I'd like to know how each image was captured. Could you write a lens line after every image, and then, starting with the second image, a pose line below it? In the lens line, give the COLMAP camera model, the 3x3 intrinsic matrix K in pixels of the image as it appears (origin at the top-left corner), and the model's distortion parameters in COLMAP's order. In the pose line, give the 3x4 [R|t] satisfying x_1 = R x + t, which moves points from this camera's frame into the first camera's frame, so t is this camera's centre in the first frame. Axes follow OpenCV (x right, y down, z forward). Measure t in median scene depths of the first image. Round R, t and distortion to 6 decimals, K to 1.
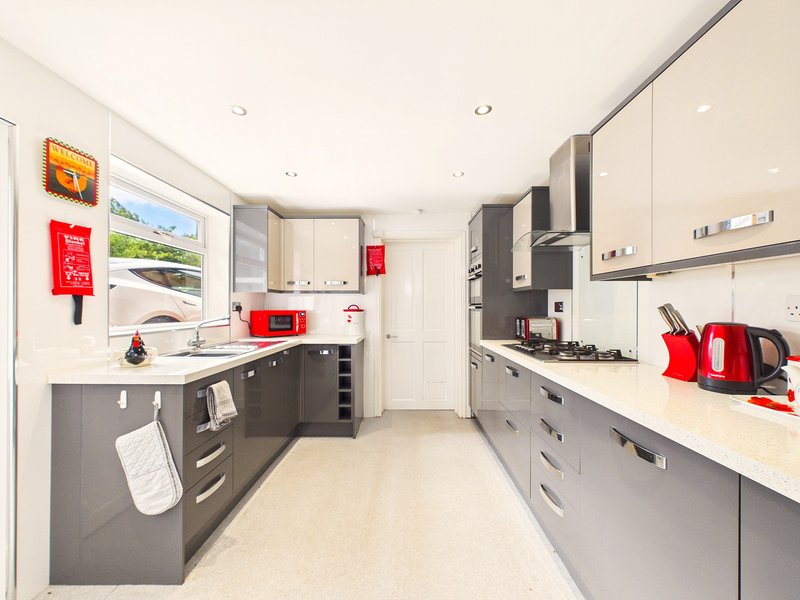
lens RADIAL K [[321.2, 0, 399.1], [0, 321.2, 307.9], [0, 0, 1]] dist [-0.001270, -0.000201]
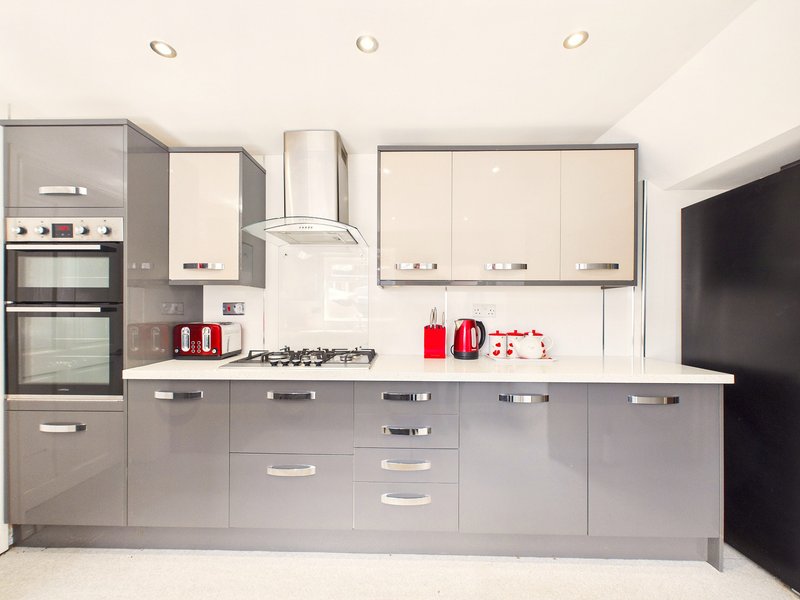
lens RADIAL K [[321.2, 0, 399.1], [0, 321.2, 307.9], [0, 0, 1]] dist [-0.001270, -0.000201]
pose [[0.006396, -0.001529, 0.999978, -0.271307], [0.000957, 0.999998, 0.001523, -0.005004], [-0.999979, 0.000947, 0.006398, 0.519810]]
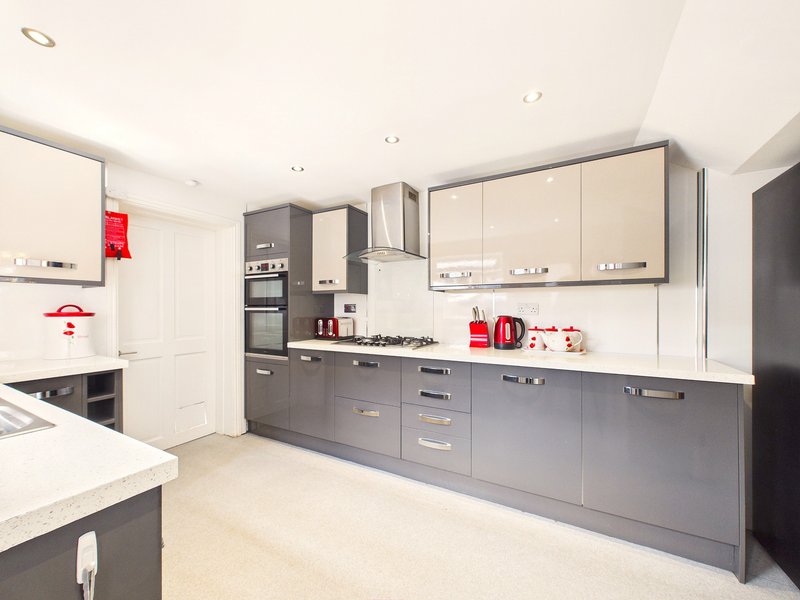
lens RADIAL K [[321.2, 0, 399.1], [0, 321.2, 307.9], [0, 0, 1]] dist [-0.001270, -0.000201]
pose [[0.474546, 0.003416, 0.880224, -0.426016], [0.004559, 0.999970, -0.006338, 0.002936], [-0.880219, 0.007020, 0.474515, 0.239134]]
